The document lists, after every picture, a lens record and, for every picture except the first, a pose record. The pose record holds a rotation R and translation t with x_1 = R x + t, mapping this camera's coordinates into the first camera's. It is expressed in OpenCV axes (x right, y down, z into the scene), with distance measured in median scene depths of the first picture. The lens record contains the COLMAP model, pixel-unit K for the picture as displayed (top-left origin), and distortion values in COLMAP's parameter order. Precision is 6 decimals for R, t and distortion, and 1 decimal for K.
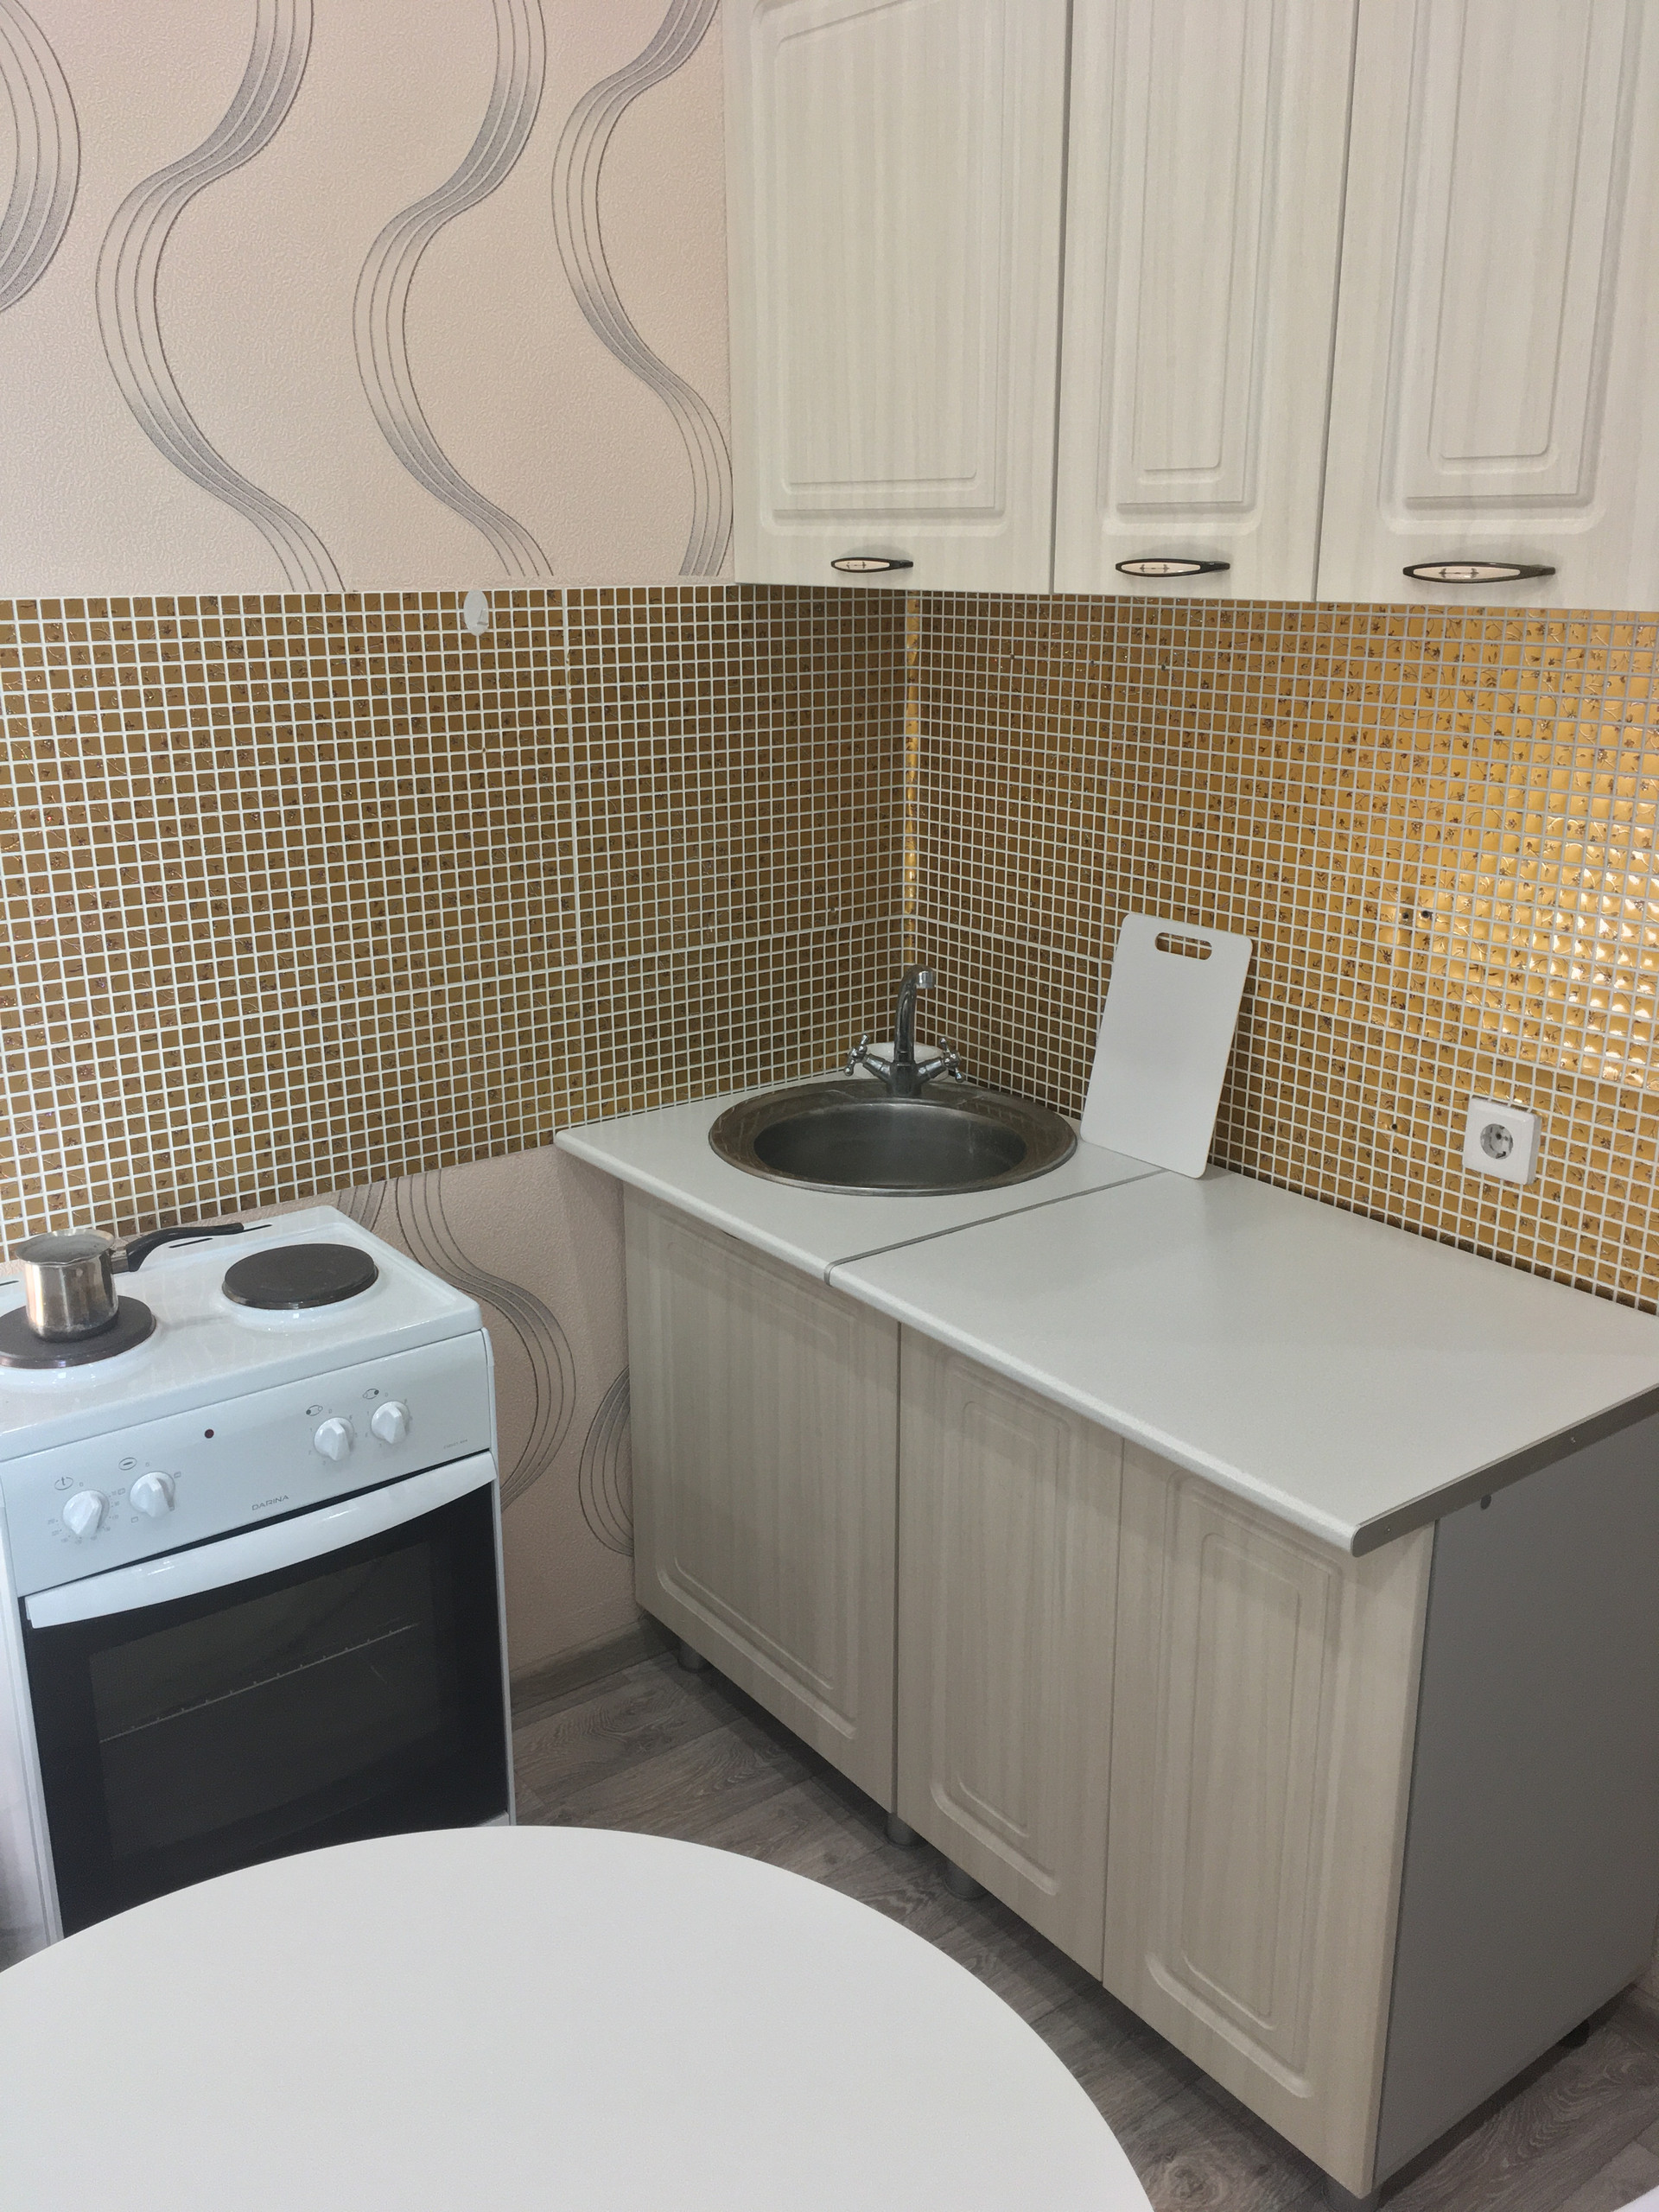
lens RADIAL K [[1882.7, 0, 833.5], [0, 1882.7, 1108.4], [0, 0, 1]] dist [0.045469, -0.069664]
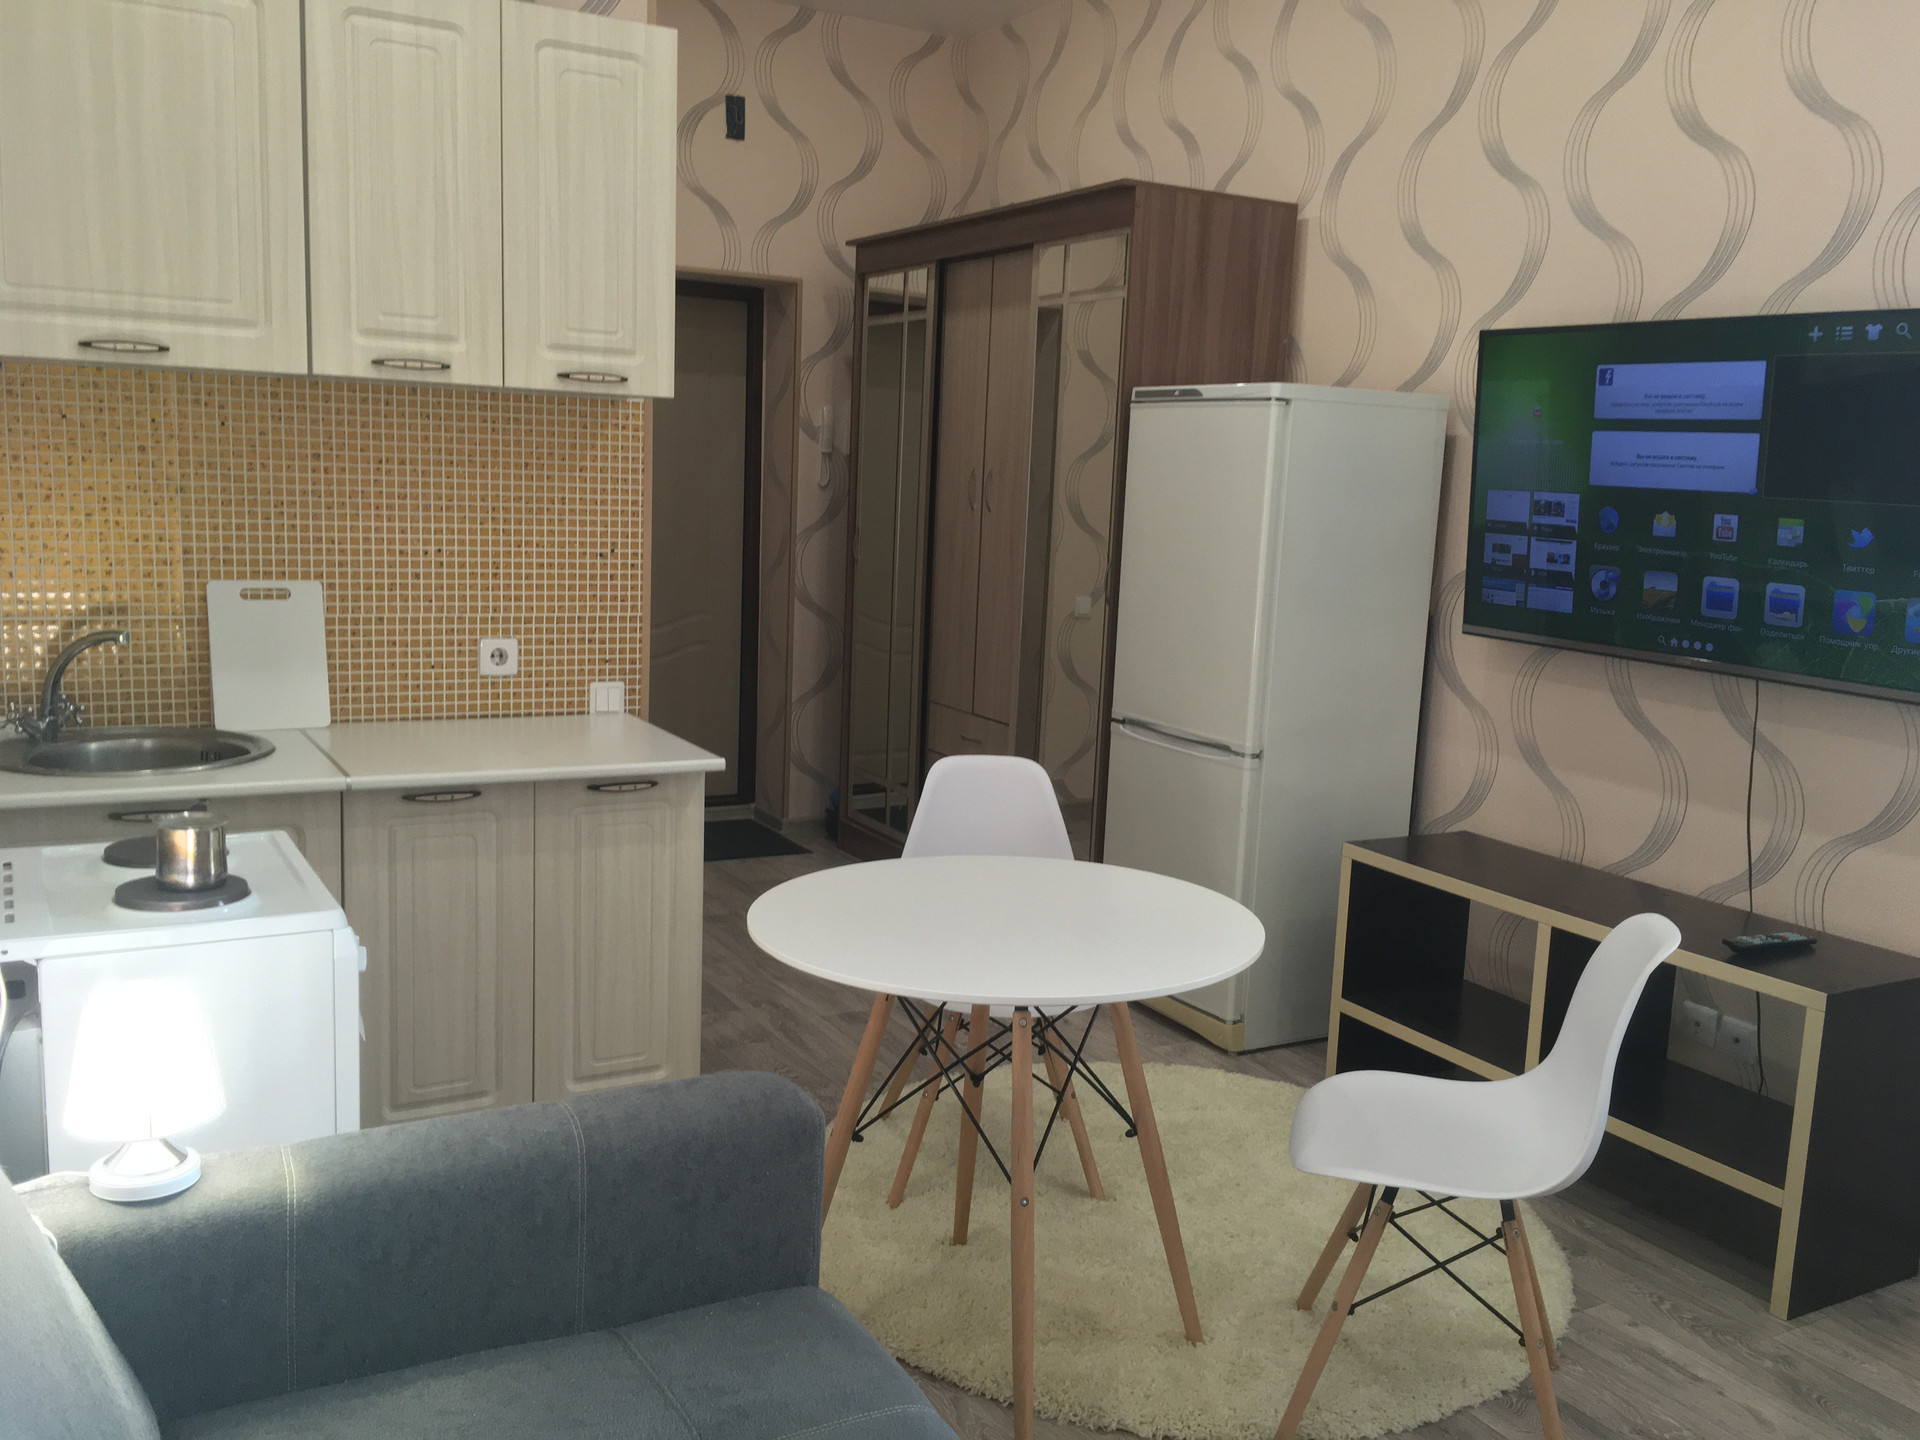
lens RADIAL K [[1634.1, 0, 963.8], [0, 1634.1, 710.6], [0, 0, 1]] dist [0.045469, -0.069664]
pose [[0.134874, -0.140658, 0.980828, -1.283402], [0.245023, 0.963866, 0.104532, 0.010947], [-0.960090, 0.226227, 0.164464, 0.248168]]
